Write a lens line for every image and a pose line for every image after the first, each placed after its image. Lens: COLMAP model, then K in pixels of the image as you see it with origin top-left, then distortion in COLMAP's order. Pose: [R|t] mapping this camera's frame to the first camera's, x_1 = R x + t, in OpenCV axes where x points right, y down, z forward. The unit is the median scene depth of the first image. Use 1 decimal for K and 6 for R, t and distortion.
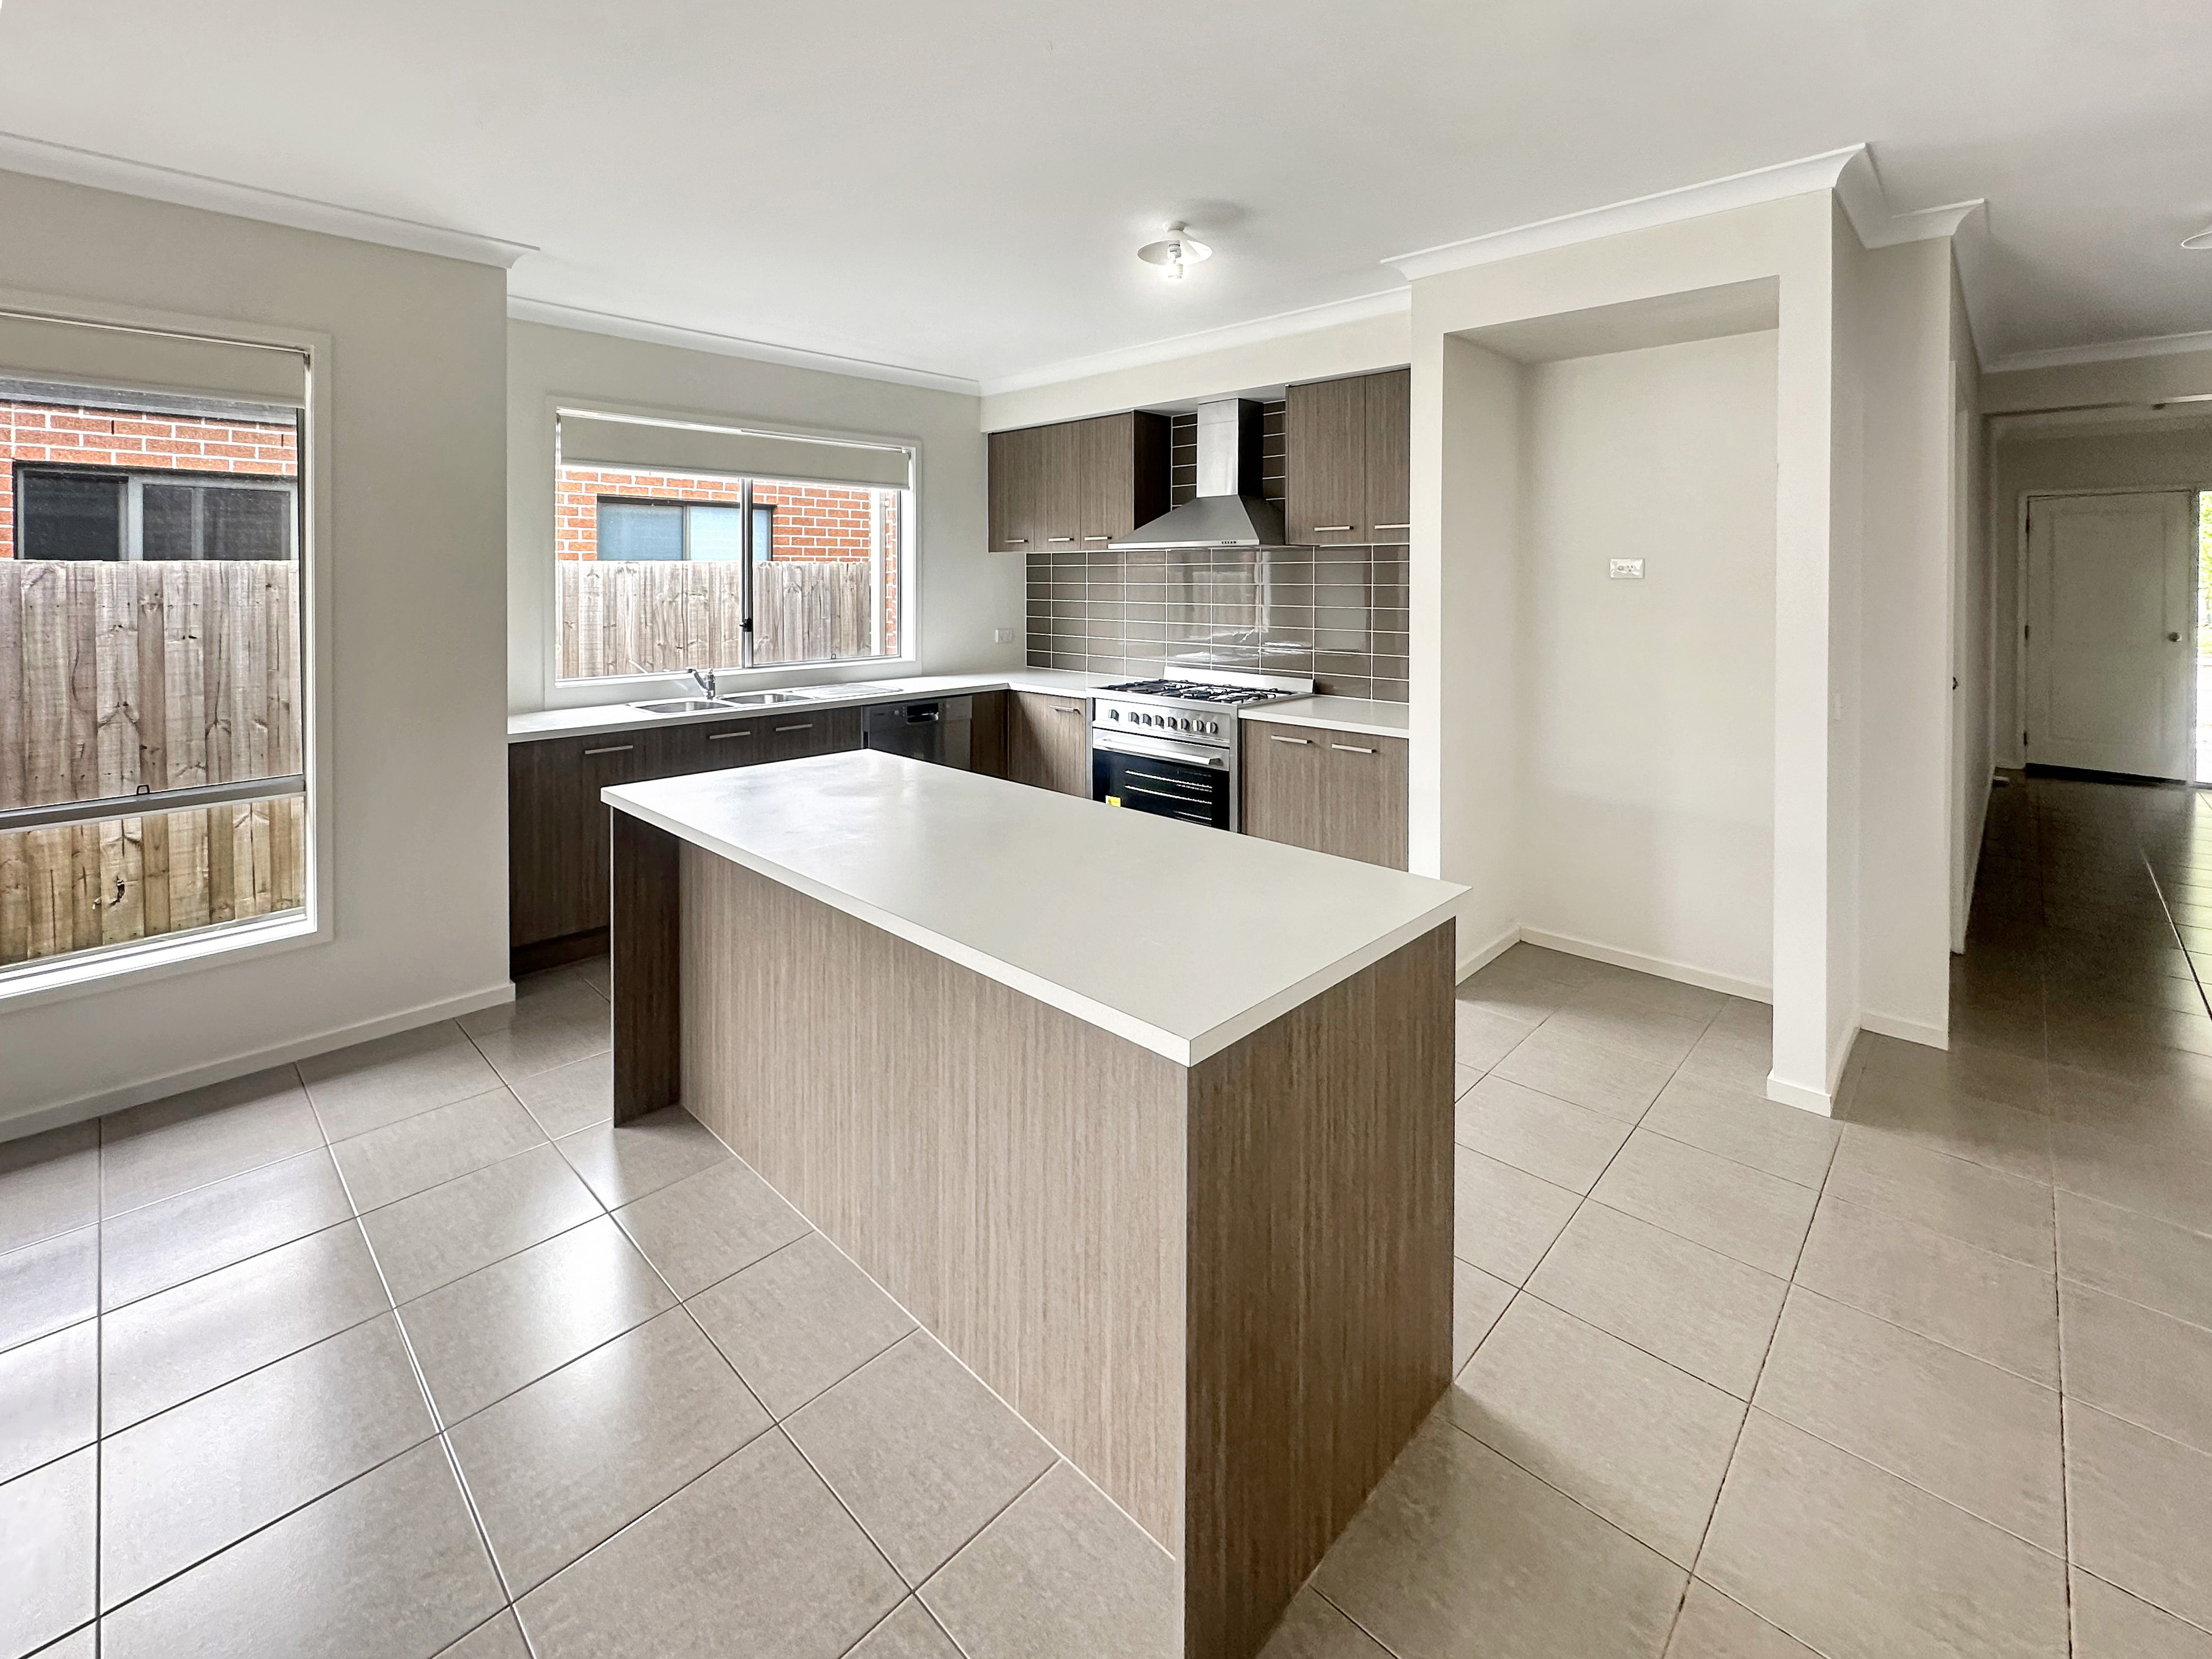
lens RADIAL K [[928.1, 0, 1106.0], [0, 928.1, 829.5], [0, 0, 1]] dist [0.001275, 0.000133]
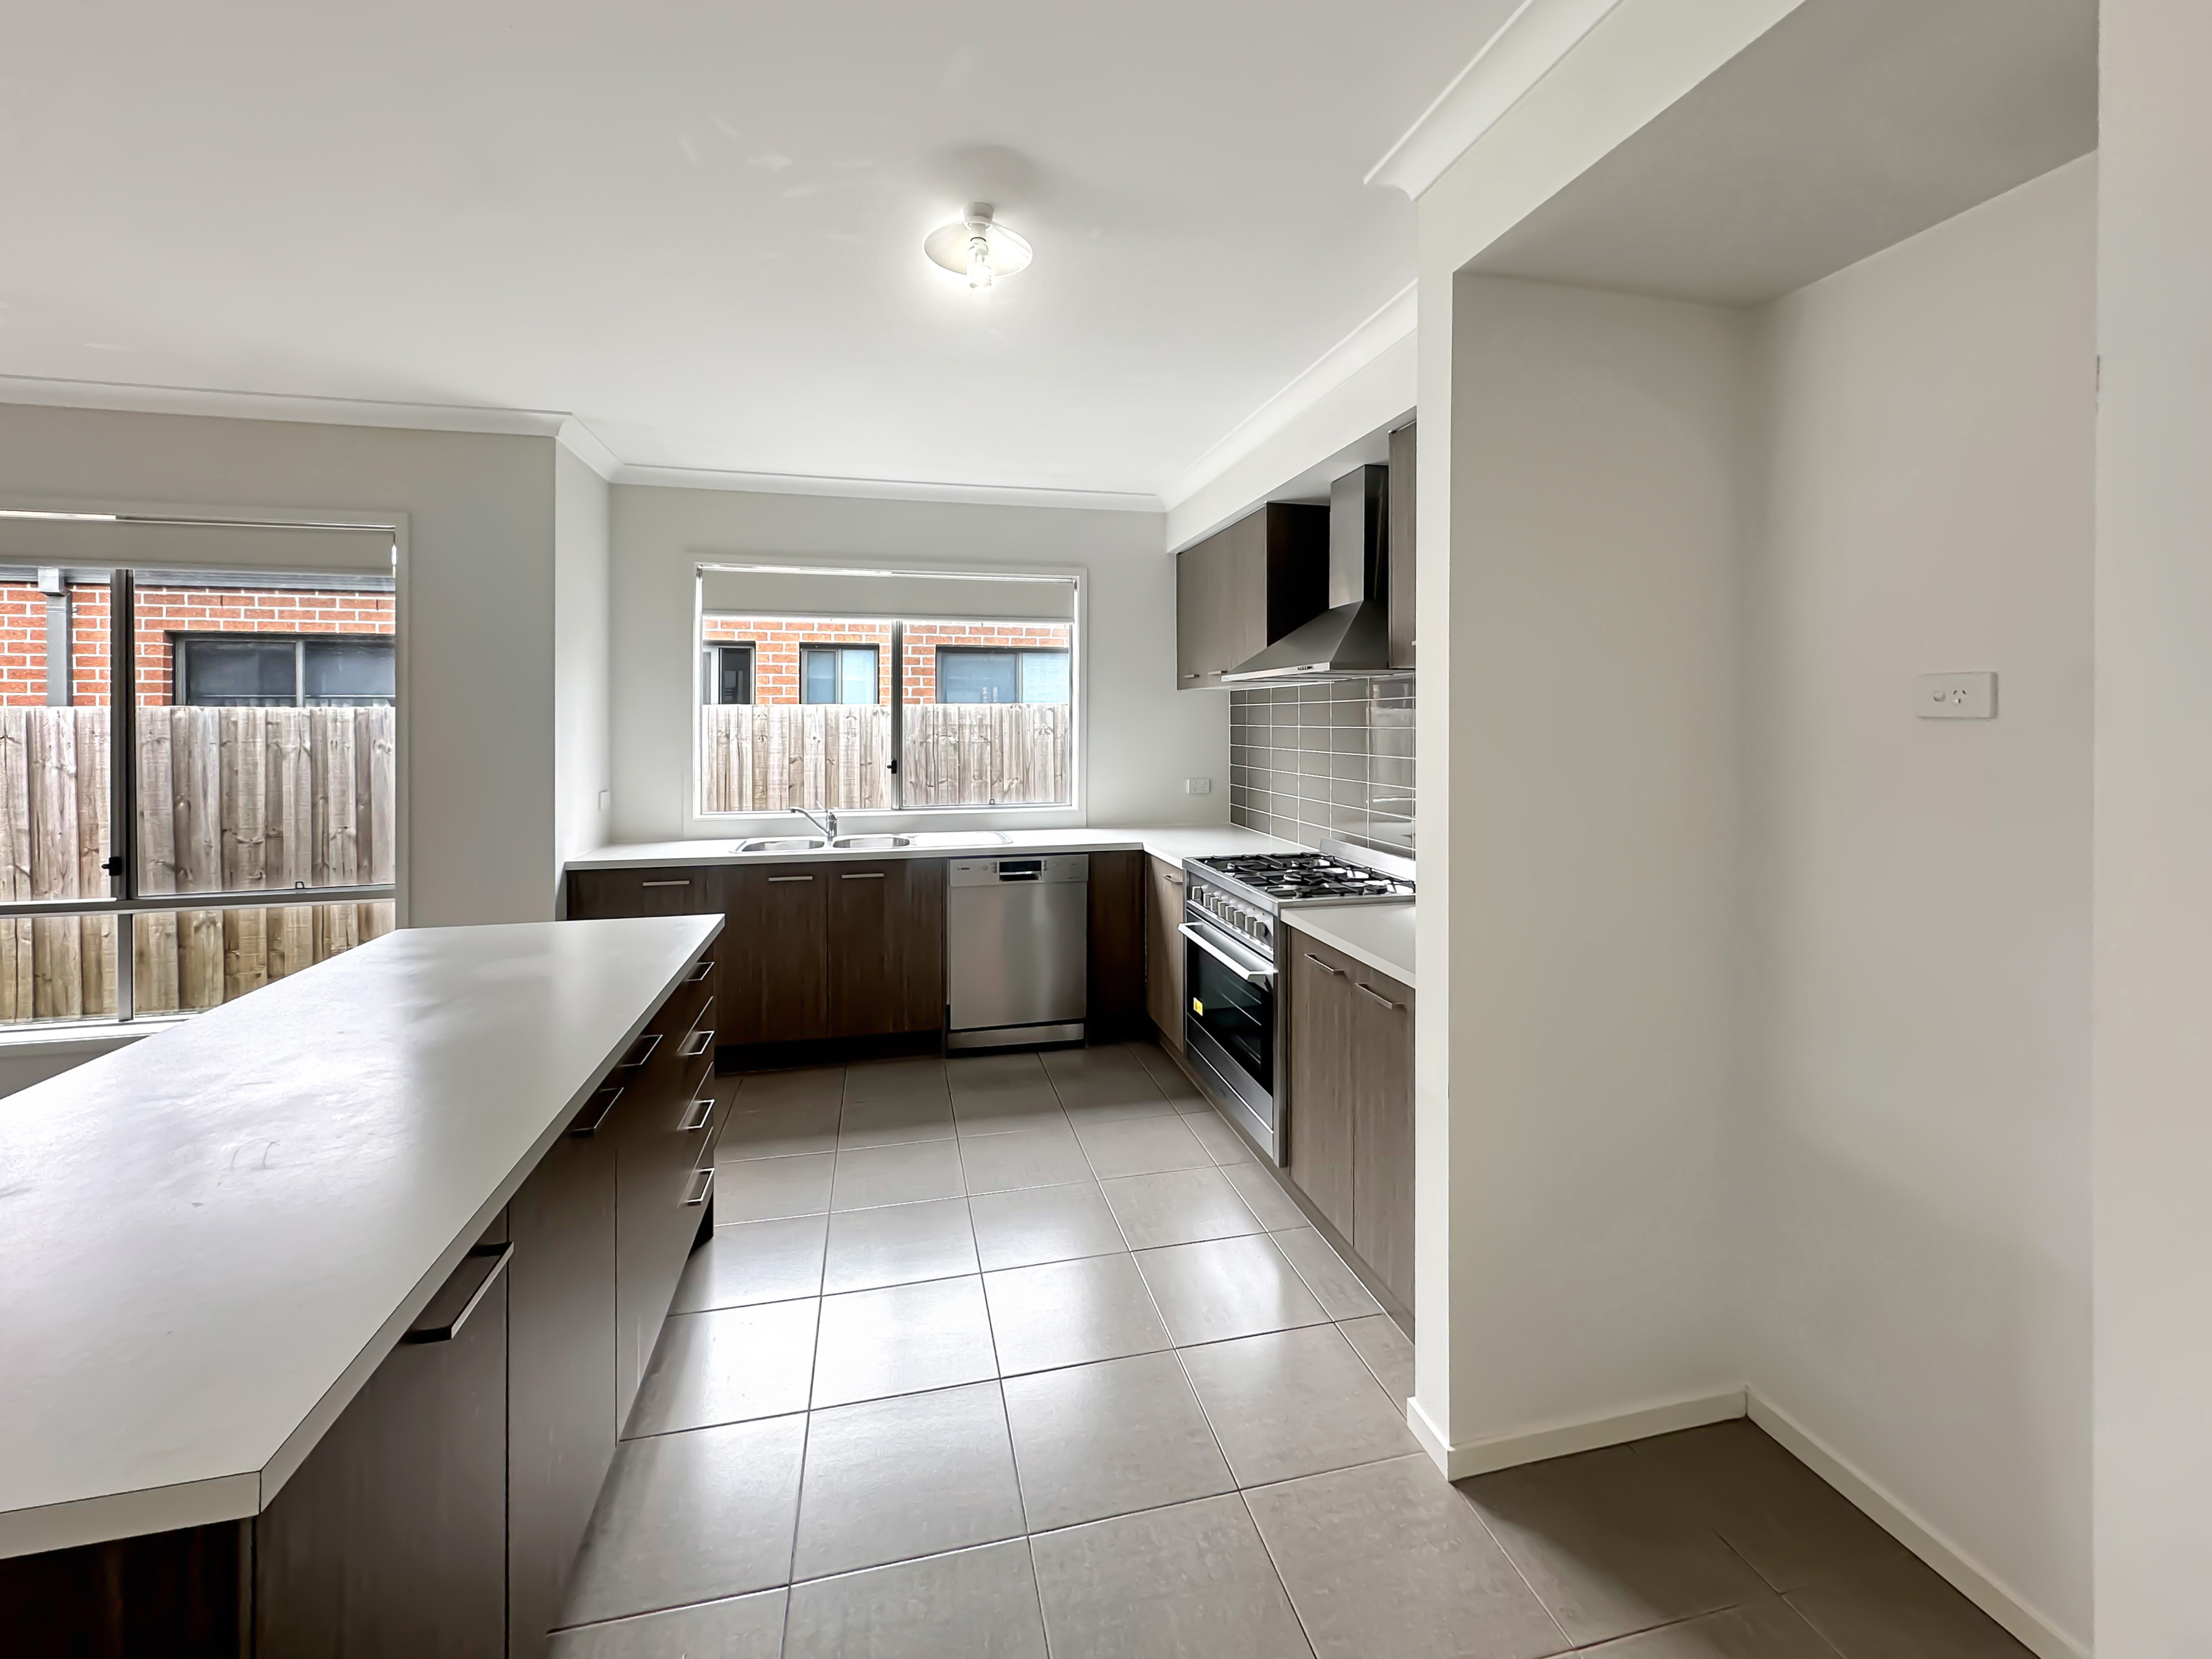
lens RADIAL K [[922.6, 0, 1116.6], [0, 922.6, 889.2], [0, 0, 1]] dist [0.000016, -0.000030]
pose [[0.847185, 0.095859, -0.522578, 0.330019], [-0.139342, 0.989247, -0.044434, -0.081966], [0.512699, 0.110461, 0.851433, 0.307073]]
